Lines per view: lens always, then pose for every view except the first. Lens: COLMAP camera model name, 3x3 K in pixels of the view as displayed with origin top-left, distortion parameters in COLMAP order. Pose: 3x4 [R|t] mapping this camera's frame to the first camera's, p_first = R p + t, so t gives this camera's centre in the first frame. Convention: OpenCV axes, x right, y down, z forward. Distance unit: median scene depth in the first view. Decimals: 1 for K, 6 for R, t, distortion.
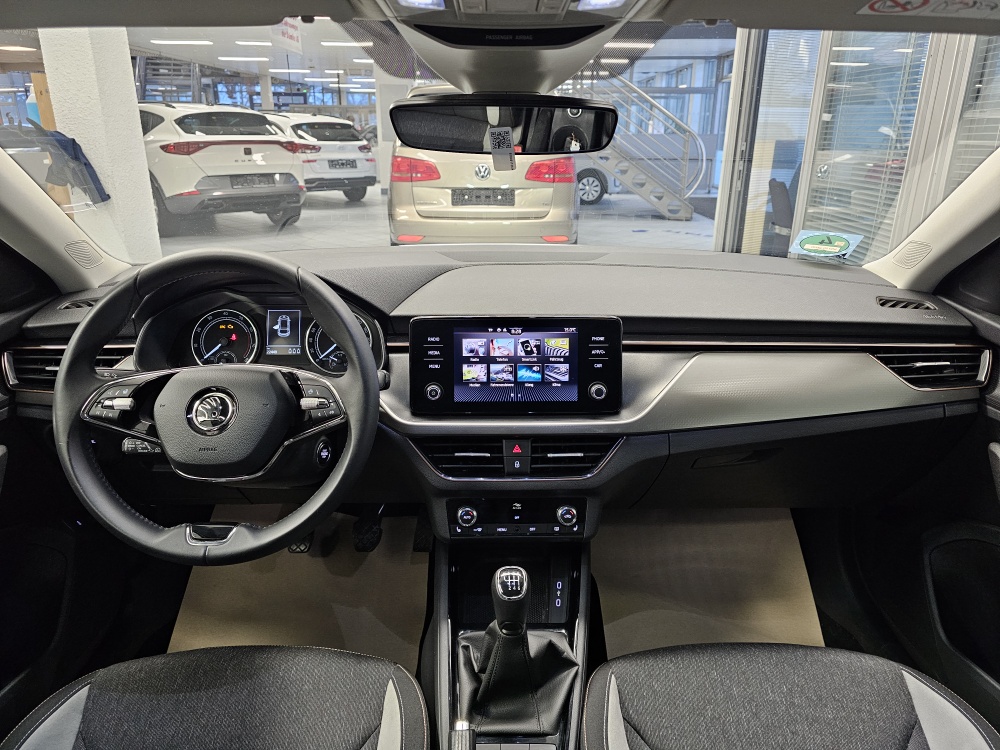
lens RADIAL K [[669.6, 0, 500.0], [0, 669.6, 375.0], [0, 0, 1]] dist [0.059581, -0.058537]
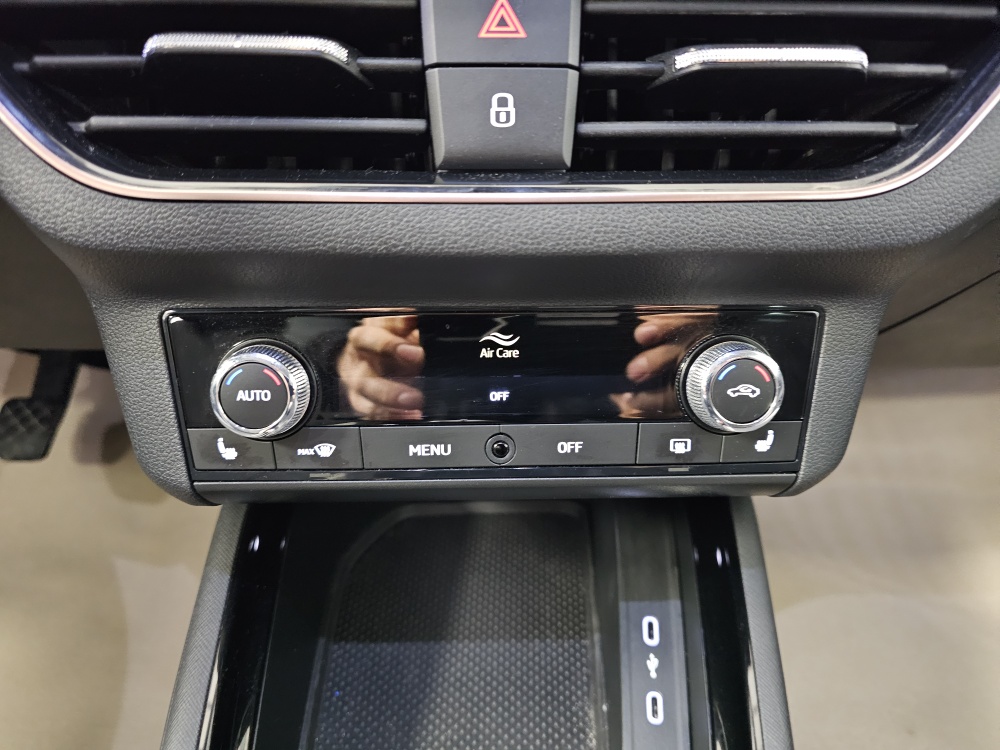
lens RADIAL K [[669.6, 0, 500.0], [0, 669.6, 375.0], [0, 0, 1]] dist [0.059581, -0.058537]
pose [[0.999770, 0.001605, 0.021366, 0.021041], [-0.005782, 0.980400, 0.196933, 0.164622], [-0.020631, -0.197011, 0.980184, 0.796352]]
